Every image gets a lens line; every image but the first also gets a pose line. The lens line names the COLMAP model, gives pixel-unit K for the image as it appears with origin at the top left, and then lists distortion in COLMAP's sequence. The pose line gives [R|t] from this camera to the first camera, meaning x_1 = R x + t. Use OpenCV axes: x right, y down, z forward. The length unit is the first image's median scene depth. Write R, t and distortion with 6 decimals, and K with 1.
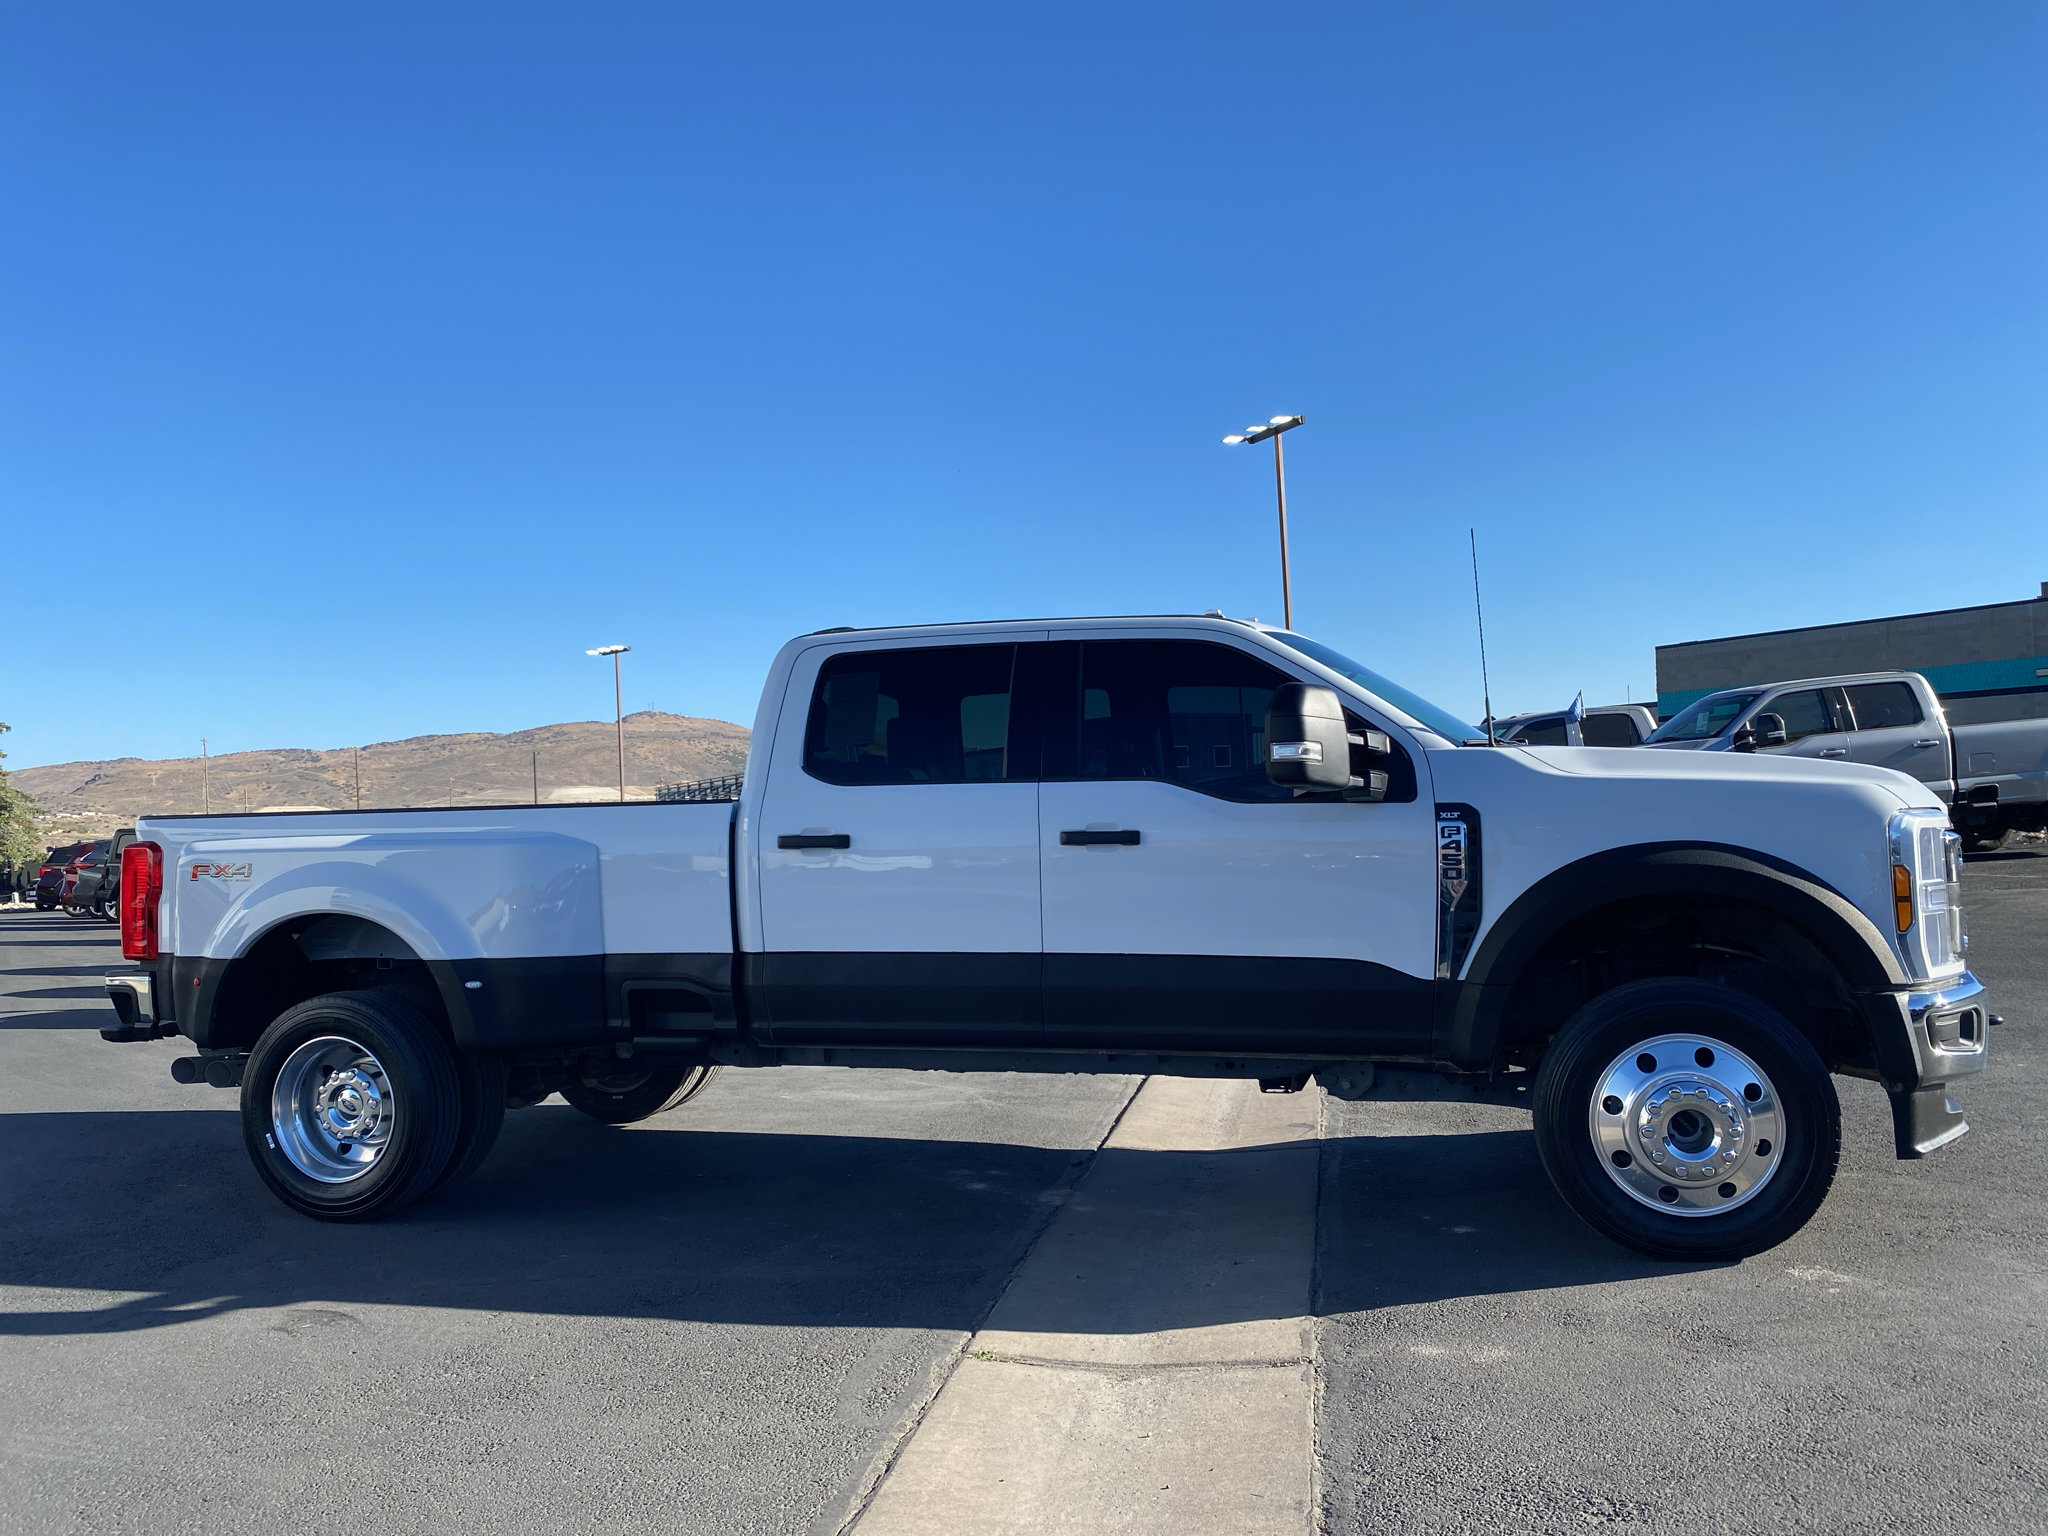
lens RADIAL K [[1550.3, 0, 1014.5], [0, 1550.3, 767.9], [0, 0, 1]] dist [0.053437, -0.071786]
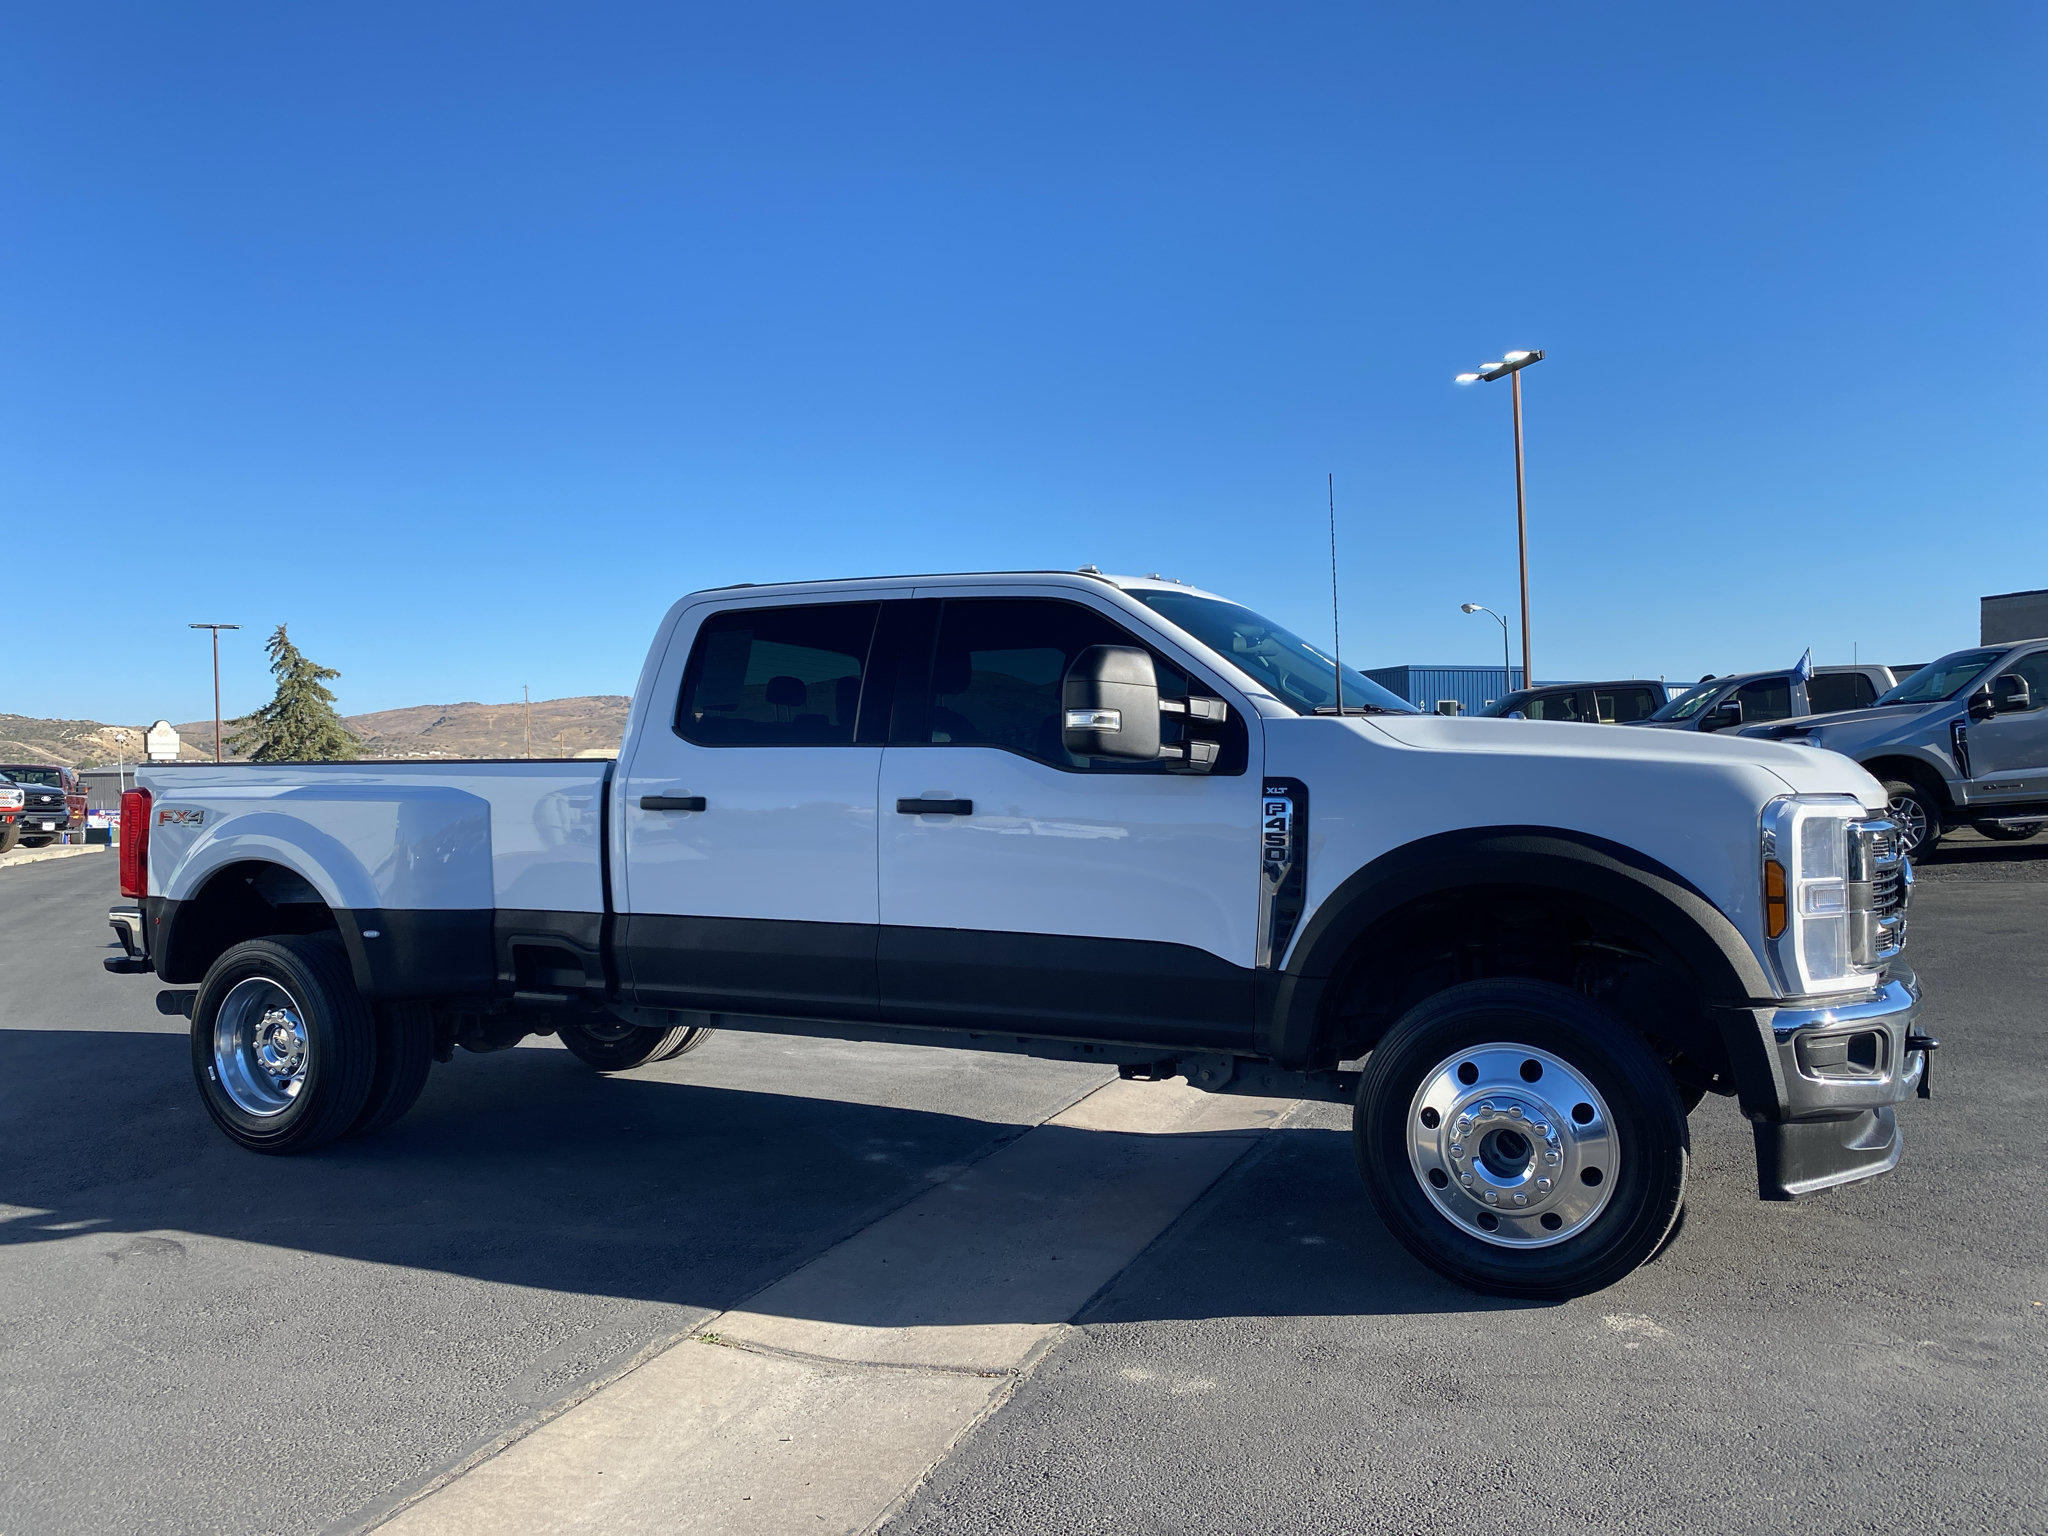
lens RADIAL K [[1550.3, 0, 1014.5], [0, 1550.3, 767.9], [0, 0, 1]] dist [0.053437, -0.071786]
pose [[0.983398, 0.018382, -0.180529, 0.282903], [-0.012816, 0.999407, 0.031951, -0.009781], [0.181009, -0.029107, 0.983051, 0.074750]]
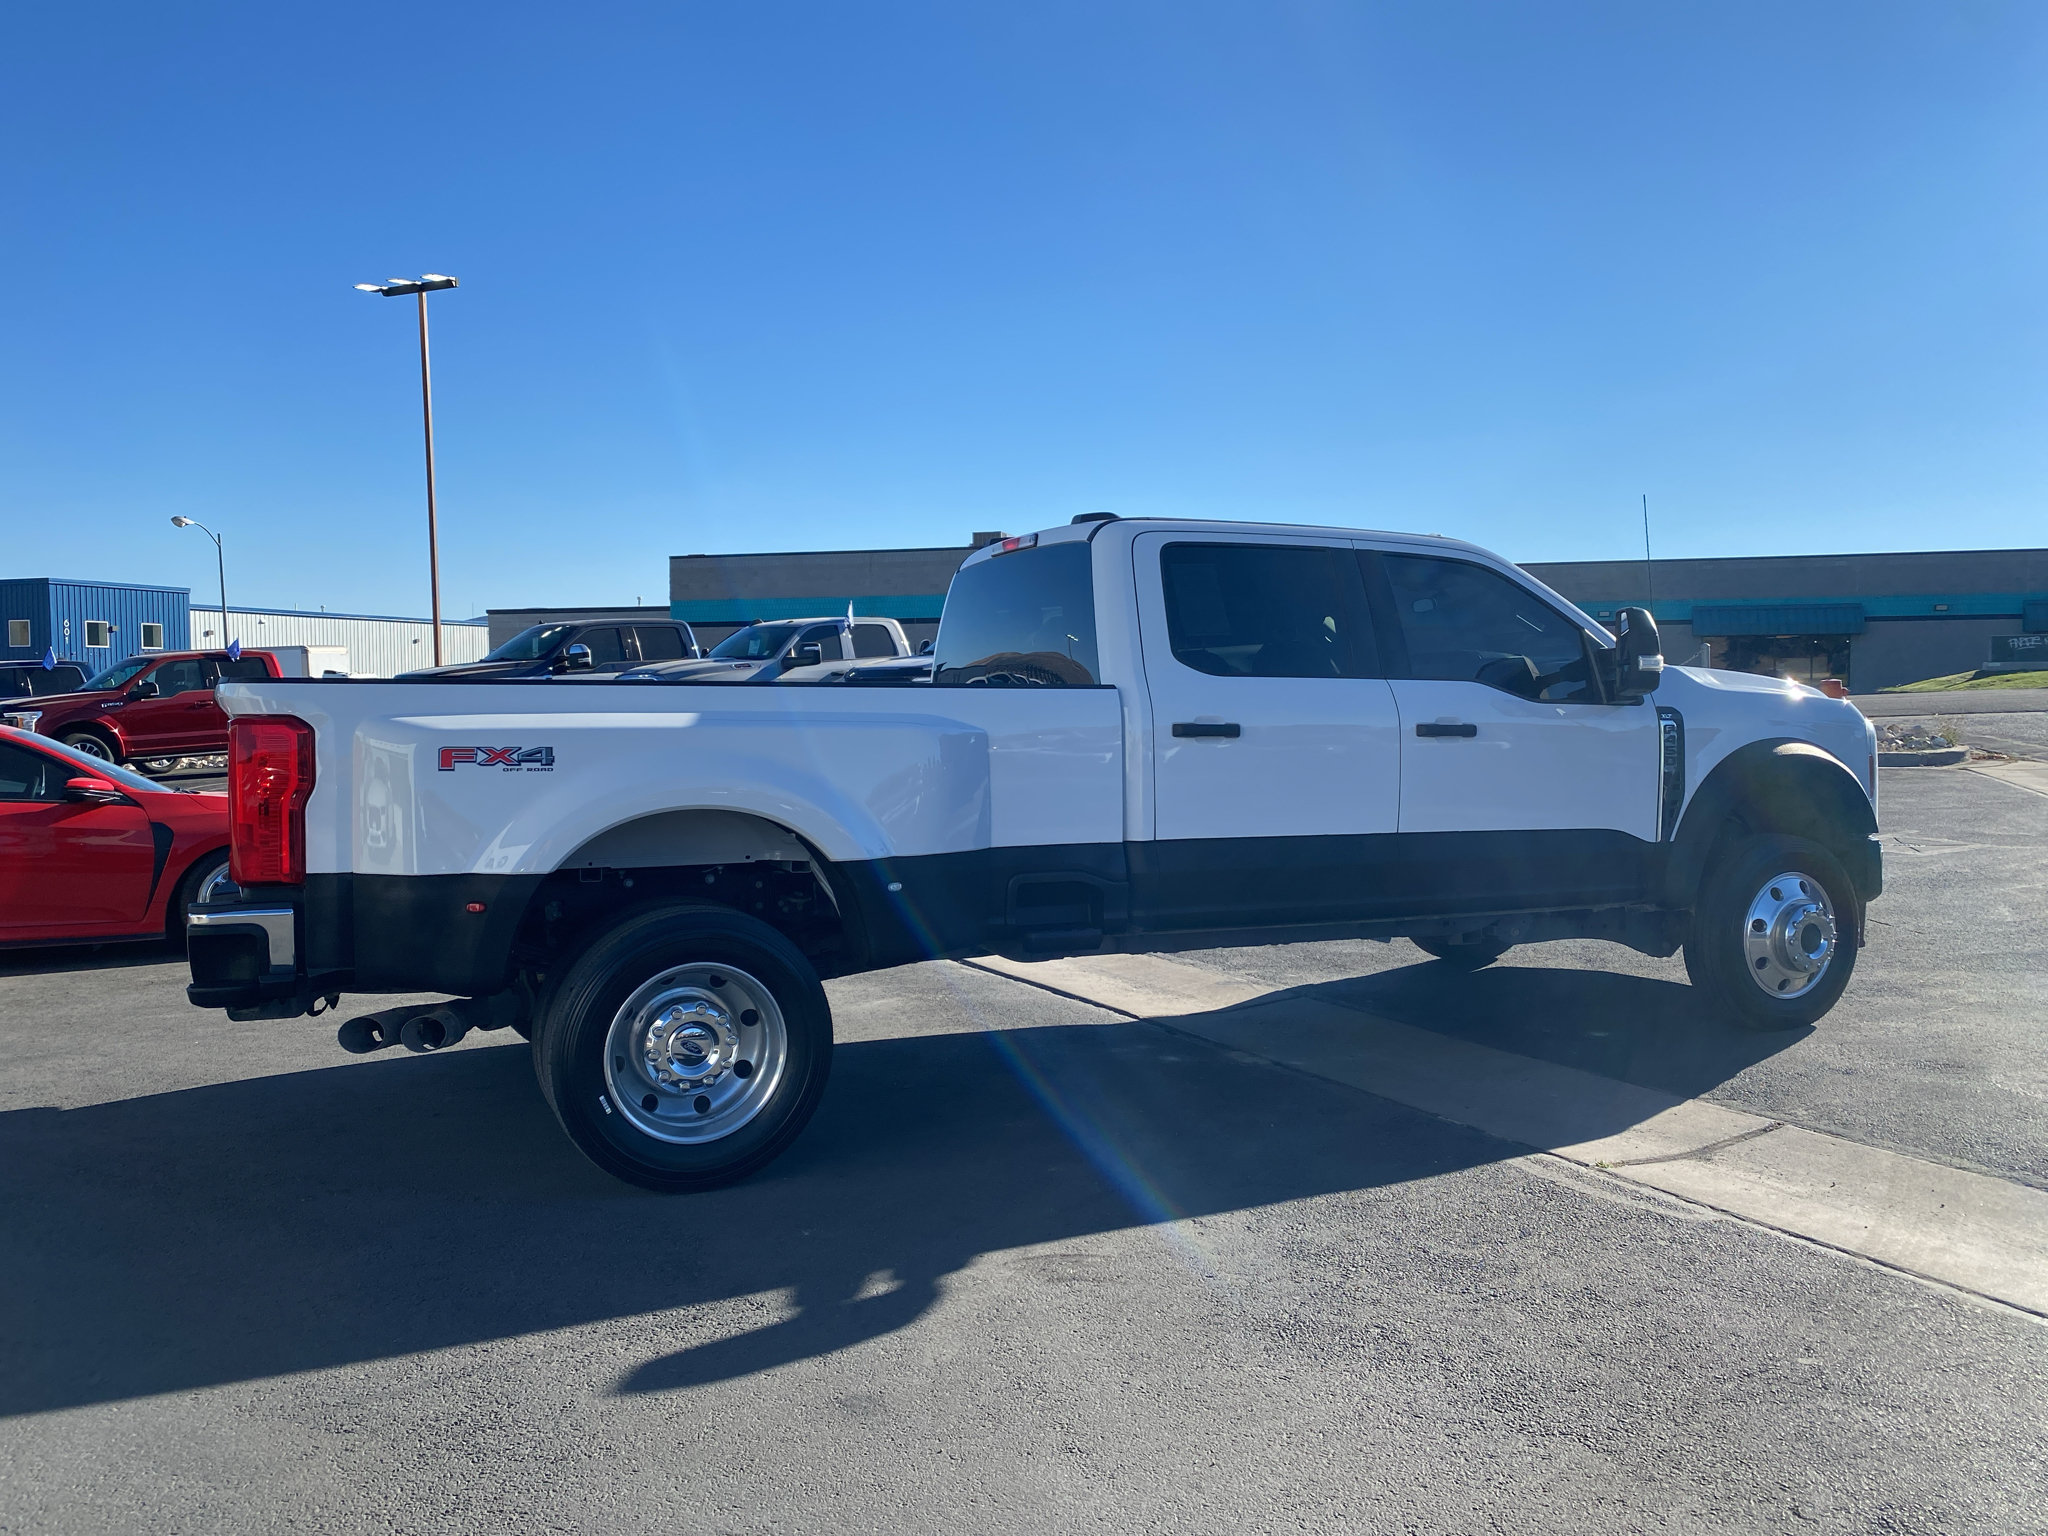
lens RADIAL K [[1550.3, 0, 1014.5], [0, 1550.3, 767.9], [0, 0, 1]] dist [0.053437, -0.071786]
pose [[0.771520, -0.001098, 0.636205, -0.938877], [-0.040355, 0.997900, 0.050659, 0.028420], [-0.634924, -0.064758, 0.769855, 0.327427]]
